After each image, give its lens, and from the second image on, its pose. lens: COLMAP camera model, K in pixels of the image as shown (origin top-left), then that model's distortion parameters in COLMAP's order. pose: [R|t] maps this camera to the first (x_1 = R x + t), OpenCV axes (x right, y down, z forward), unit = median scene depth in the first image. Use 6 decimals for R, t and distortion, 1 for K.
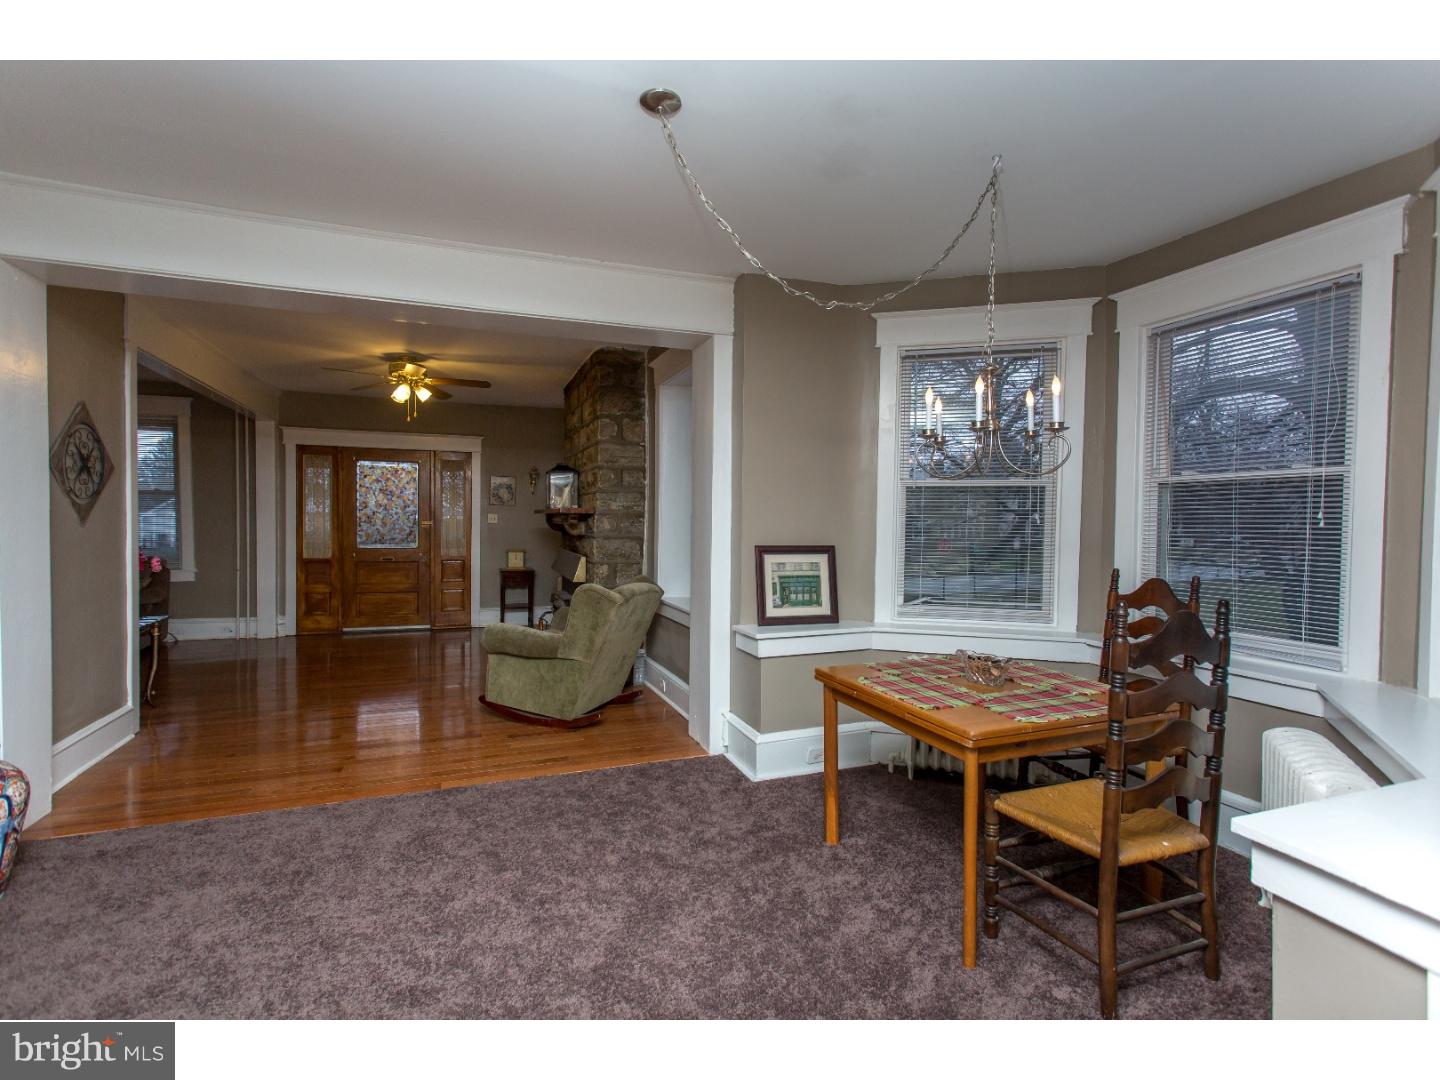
lens RADIAL K [[700.7, 0, 711.4], [0, 700.7, 536.4], [0, 0, 1]] dist [0.001511, 0.001676]
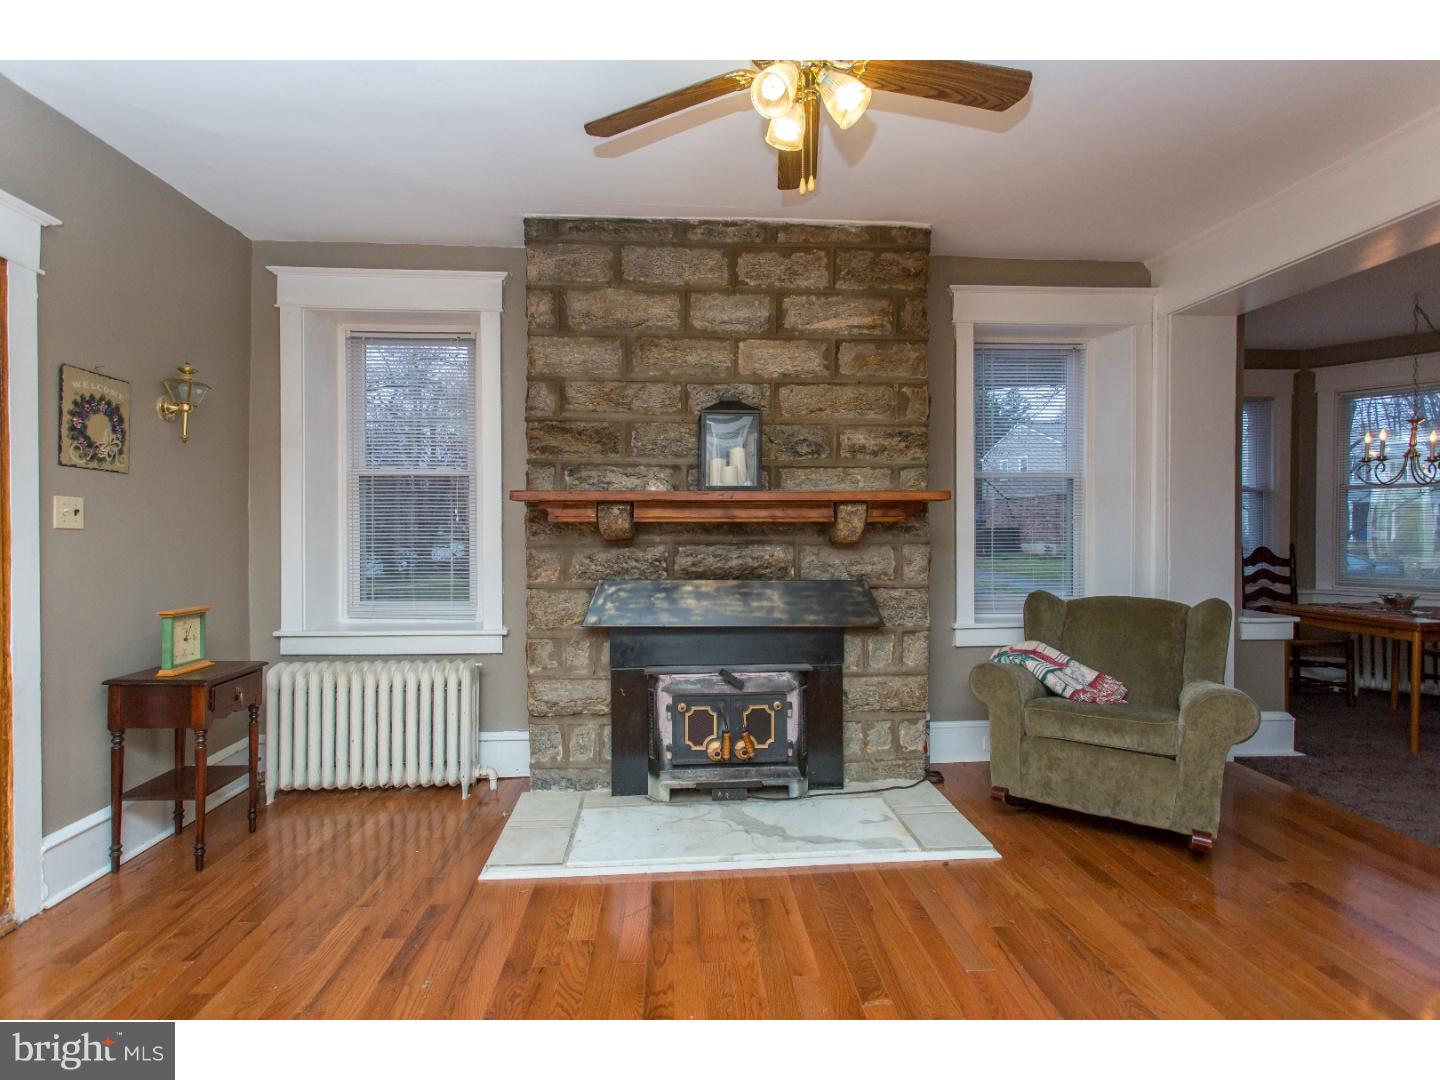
lens RADIAL K [[700.7, 0, 711.4], [0, 700.7, 536.4], [0, 0, 1]] dist [0.001511, 0.001676]
pose [[0.276892, -0.021907, 0.960651, -0.551275], [0.030081, 0.999448, 0.014122, -0.012766], [-0.960430, 0.024987, 0.277398, 0.708124]]
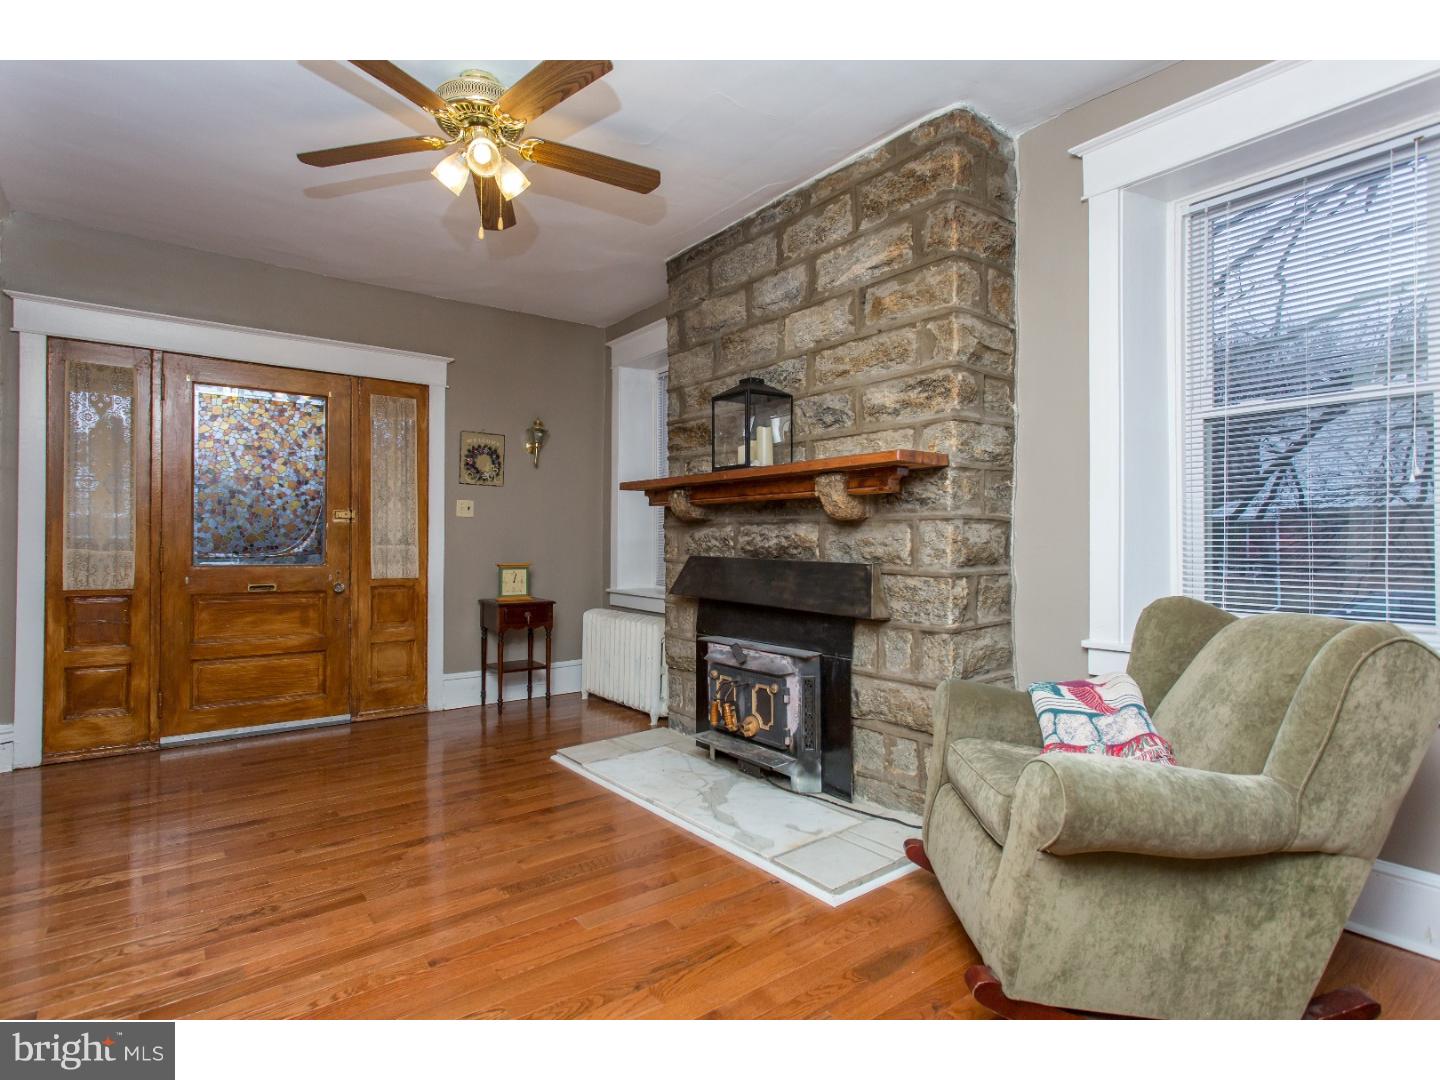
lens RADIAL K [[738.4, 0, 720.0], [0, 738.4, 540.0], [0, 0, 1]] dist [-0.000140, -0.000185]
pose [[0.951857, -0.009331, 0.306402, -0.319155], [0.016835, 0.999619, -0.021857, 0.015918], [-0.306081, 0.025963, 0.951651, 0.413890]]
